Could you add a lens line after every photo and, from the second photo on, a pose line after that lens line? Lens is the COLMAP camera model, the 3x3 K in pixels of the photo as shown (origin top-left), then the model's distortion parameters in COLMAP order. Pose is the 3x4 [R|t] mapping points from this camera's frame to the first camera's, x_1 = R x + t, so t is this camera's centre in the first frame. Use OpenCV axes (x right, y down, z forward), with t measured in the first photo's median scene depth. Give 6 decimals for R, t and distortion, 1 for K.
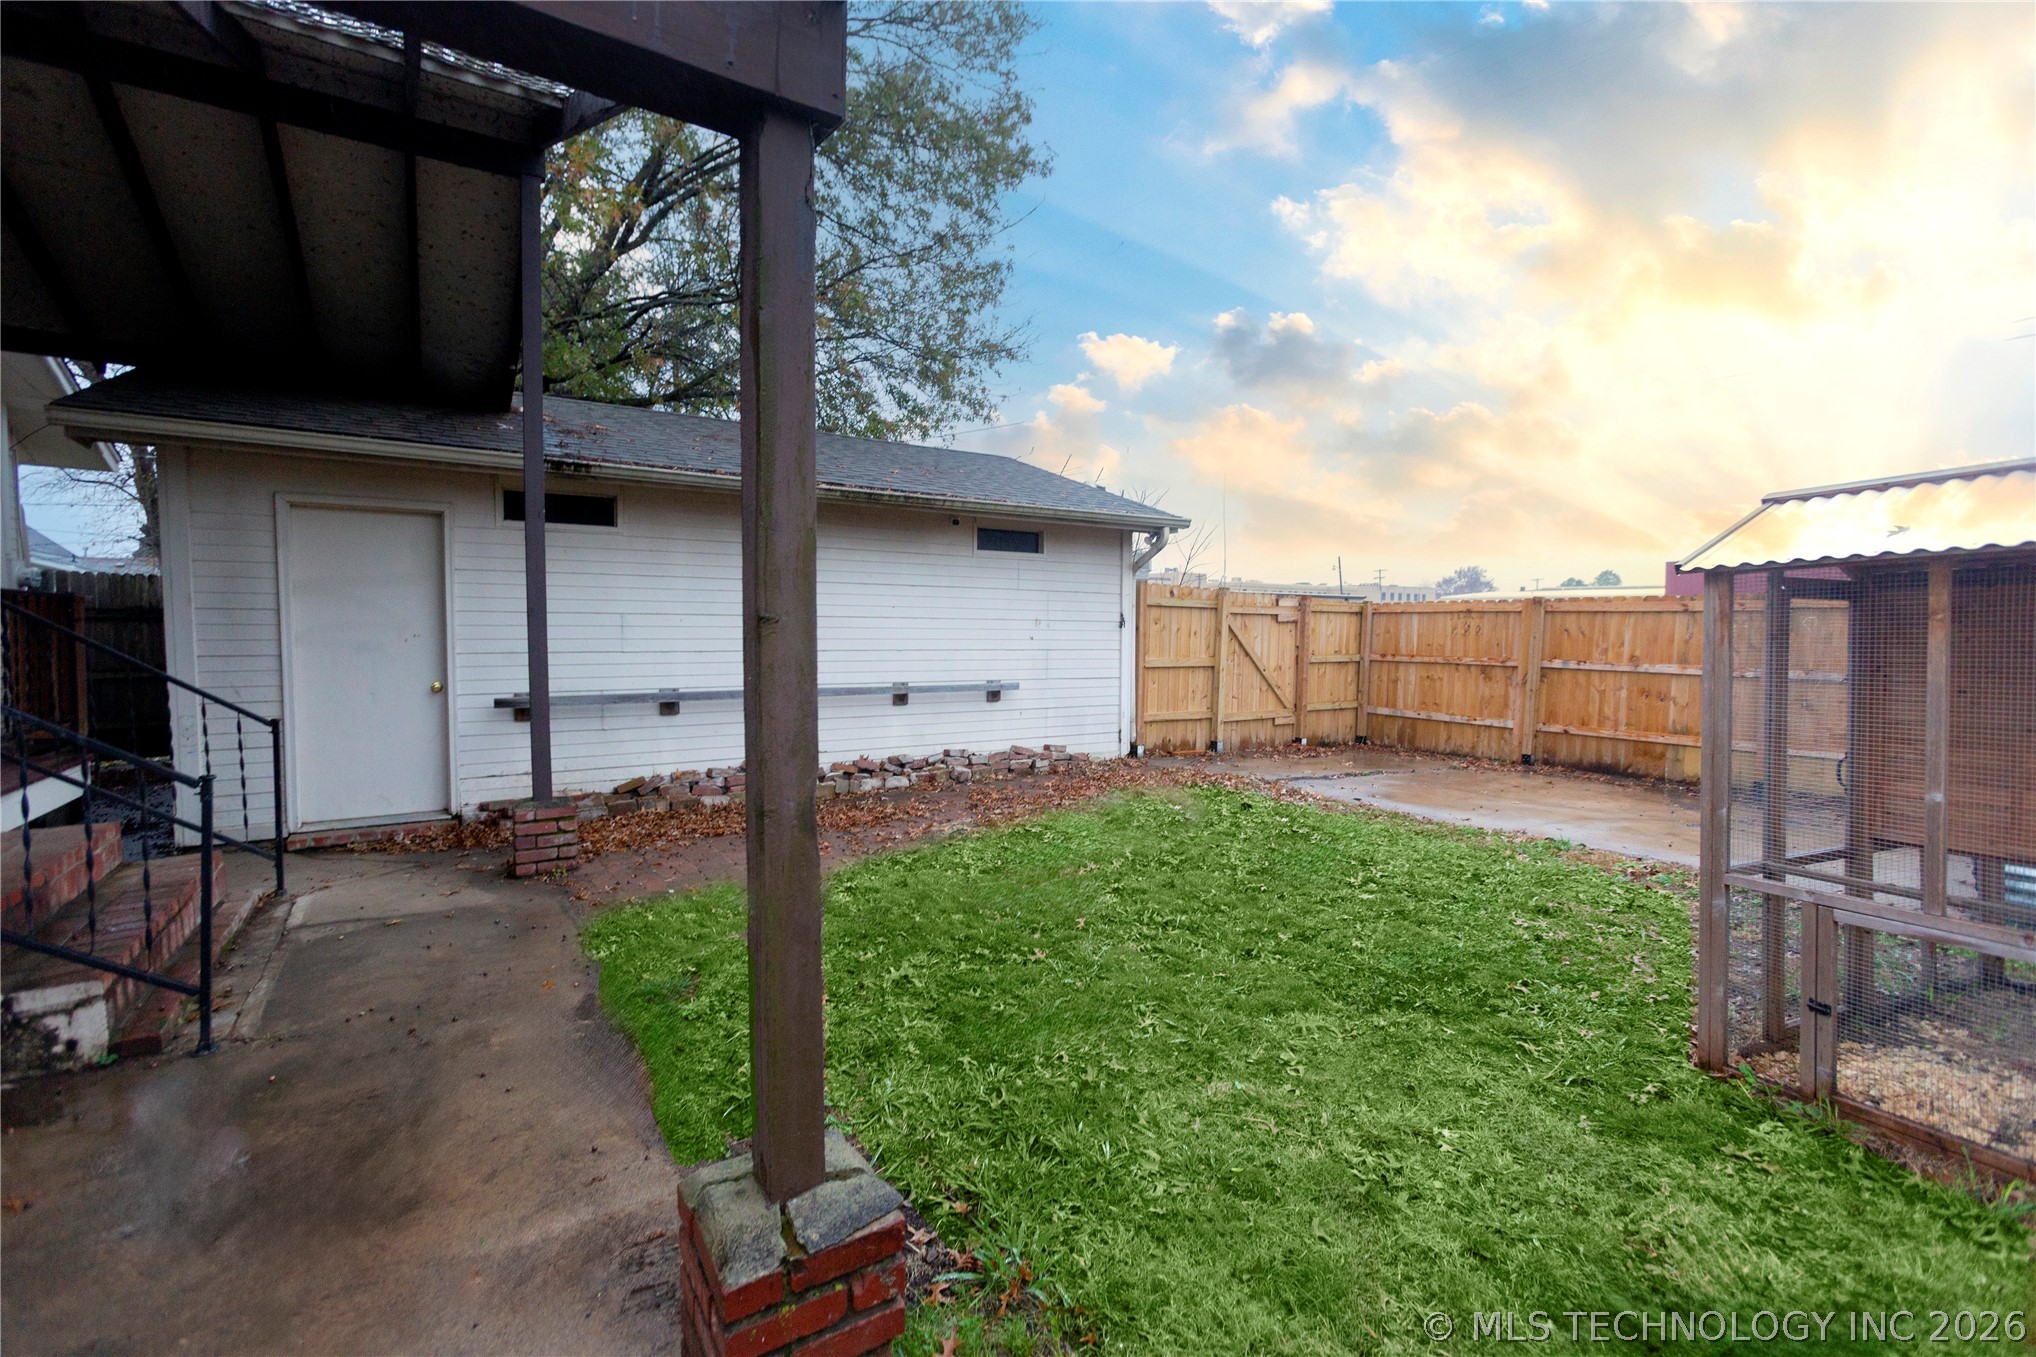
lens RADIAL K [[902.9, 0, 1014.5], [0, 902.9, 672.4], [0, 0, 1]] dist [-0.012843, 0.015315]
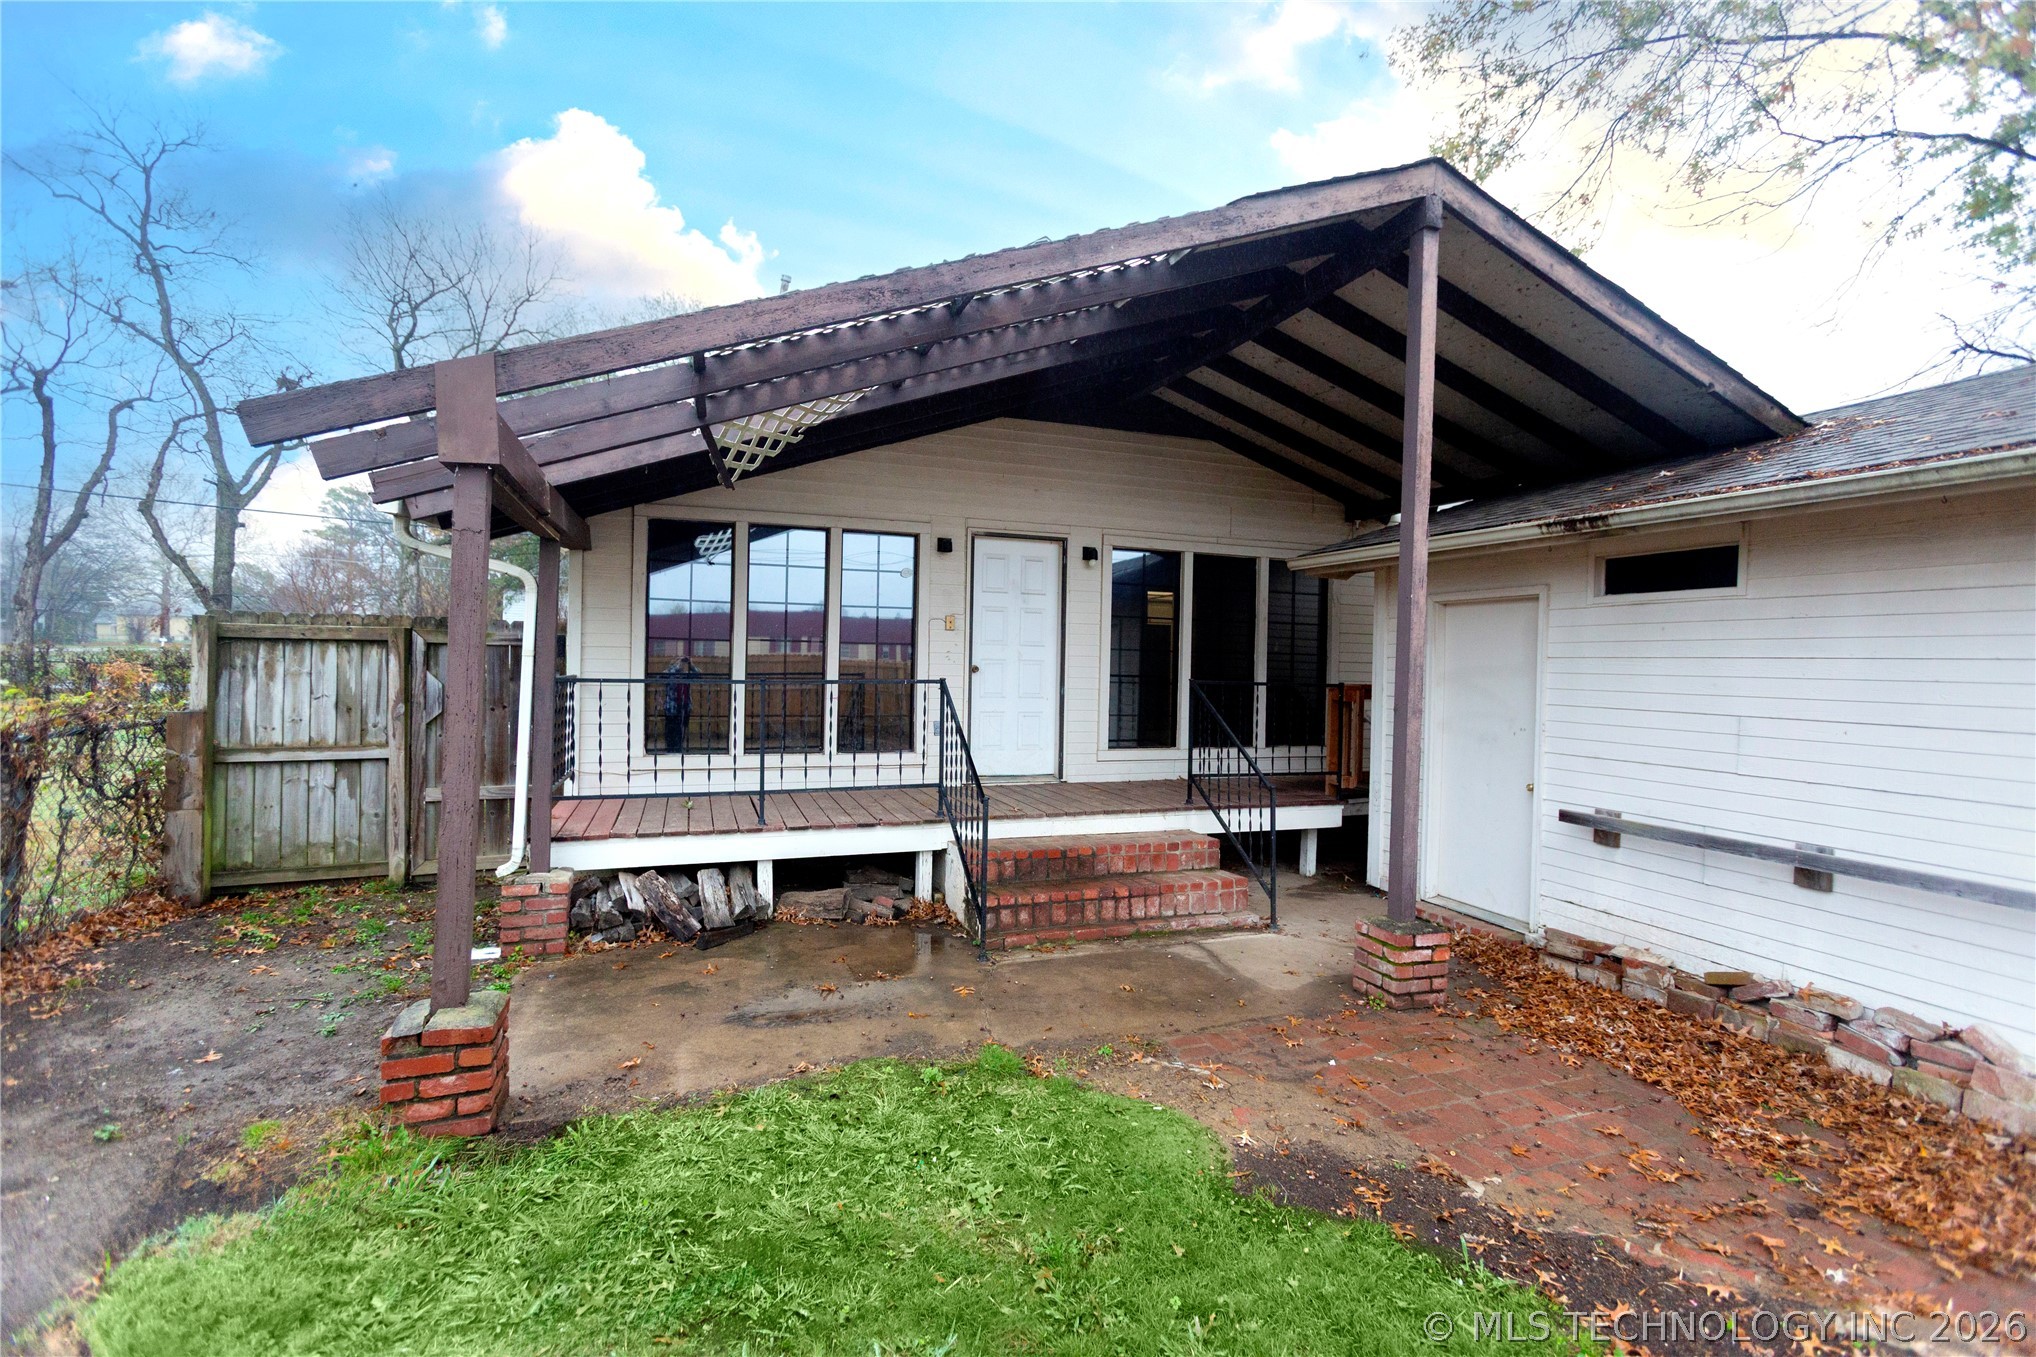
lens RADIAL K [[900.4, 0, 1012.3], [0, 900.4, 671.0], [0, 0, 1]] dist [-0.014693, 0.011799]
pose [[-0.236404, -0.004268, -0.971646, 0.320008], [-0.075822, 0.997022, 0.014069, -0.064732], [0.968692, 0.076998, -0.236023, 0.615063]]
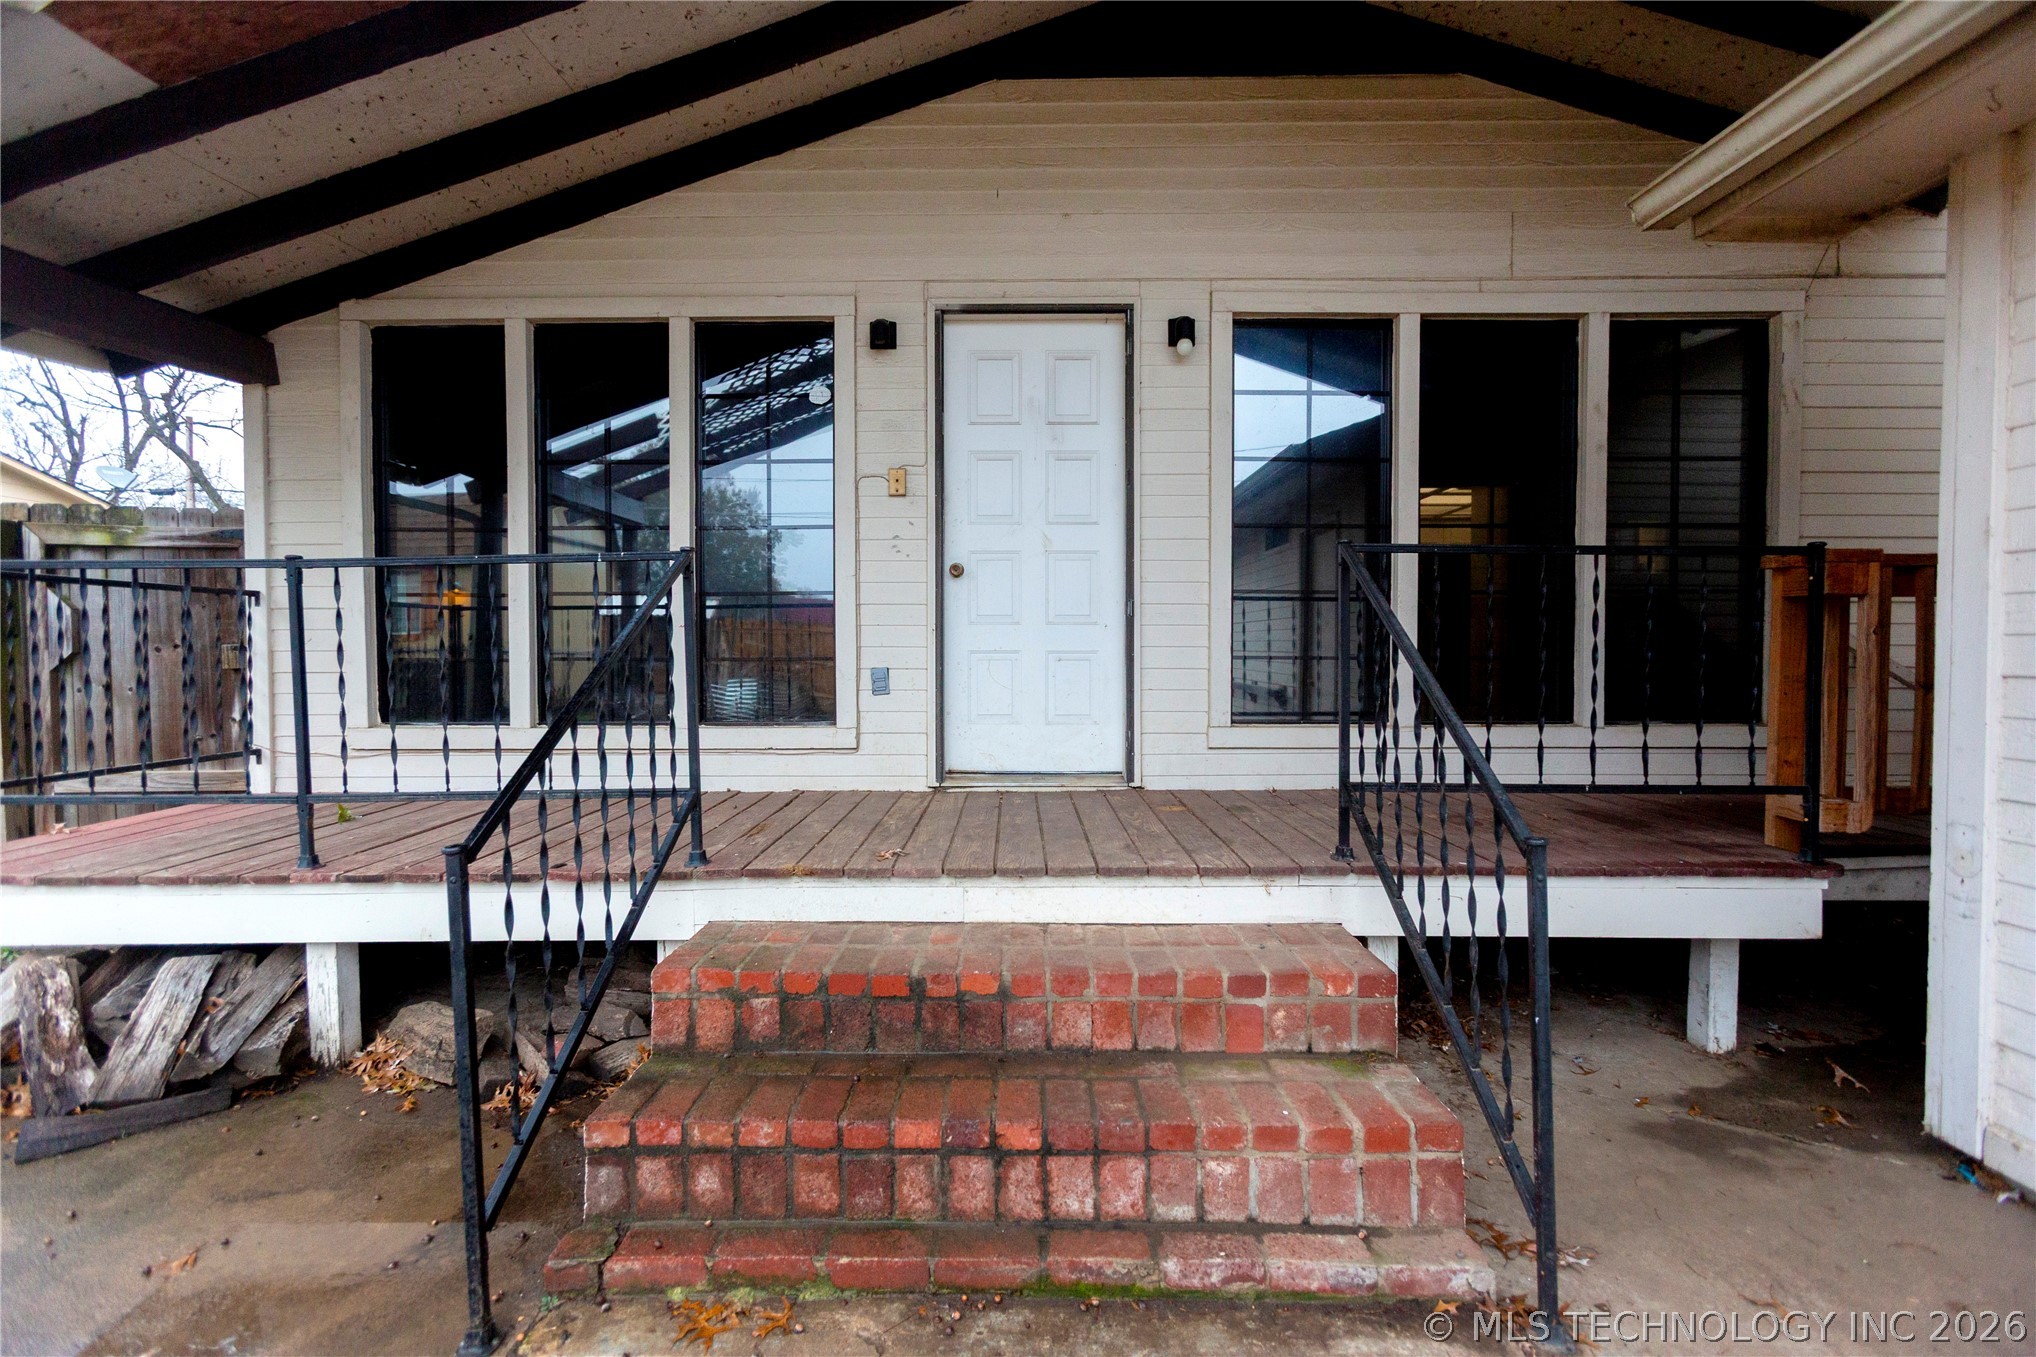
lens RADIAL K [[917.3, 0, 1016.5], [0, 917.3, 670.9], [0, 0, 1]] dist [-0.015033, 0.017152]
pose [[-0.555528, 0.013068, -0.831395, -0.261737], [-0.048684, 0.997650, 0.048212, -0.014404], [0.830072, 0.067259, -0.553586, 0.676147]]
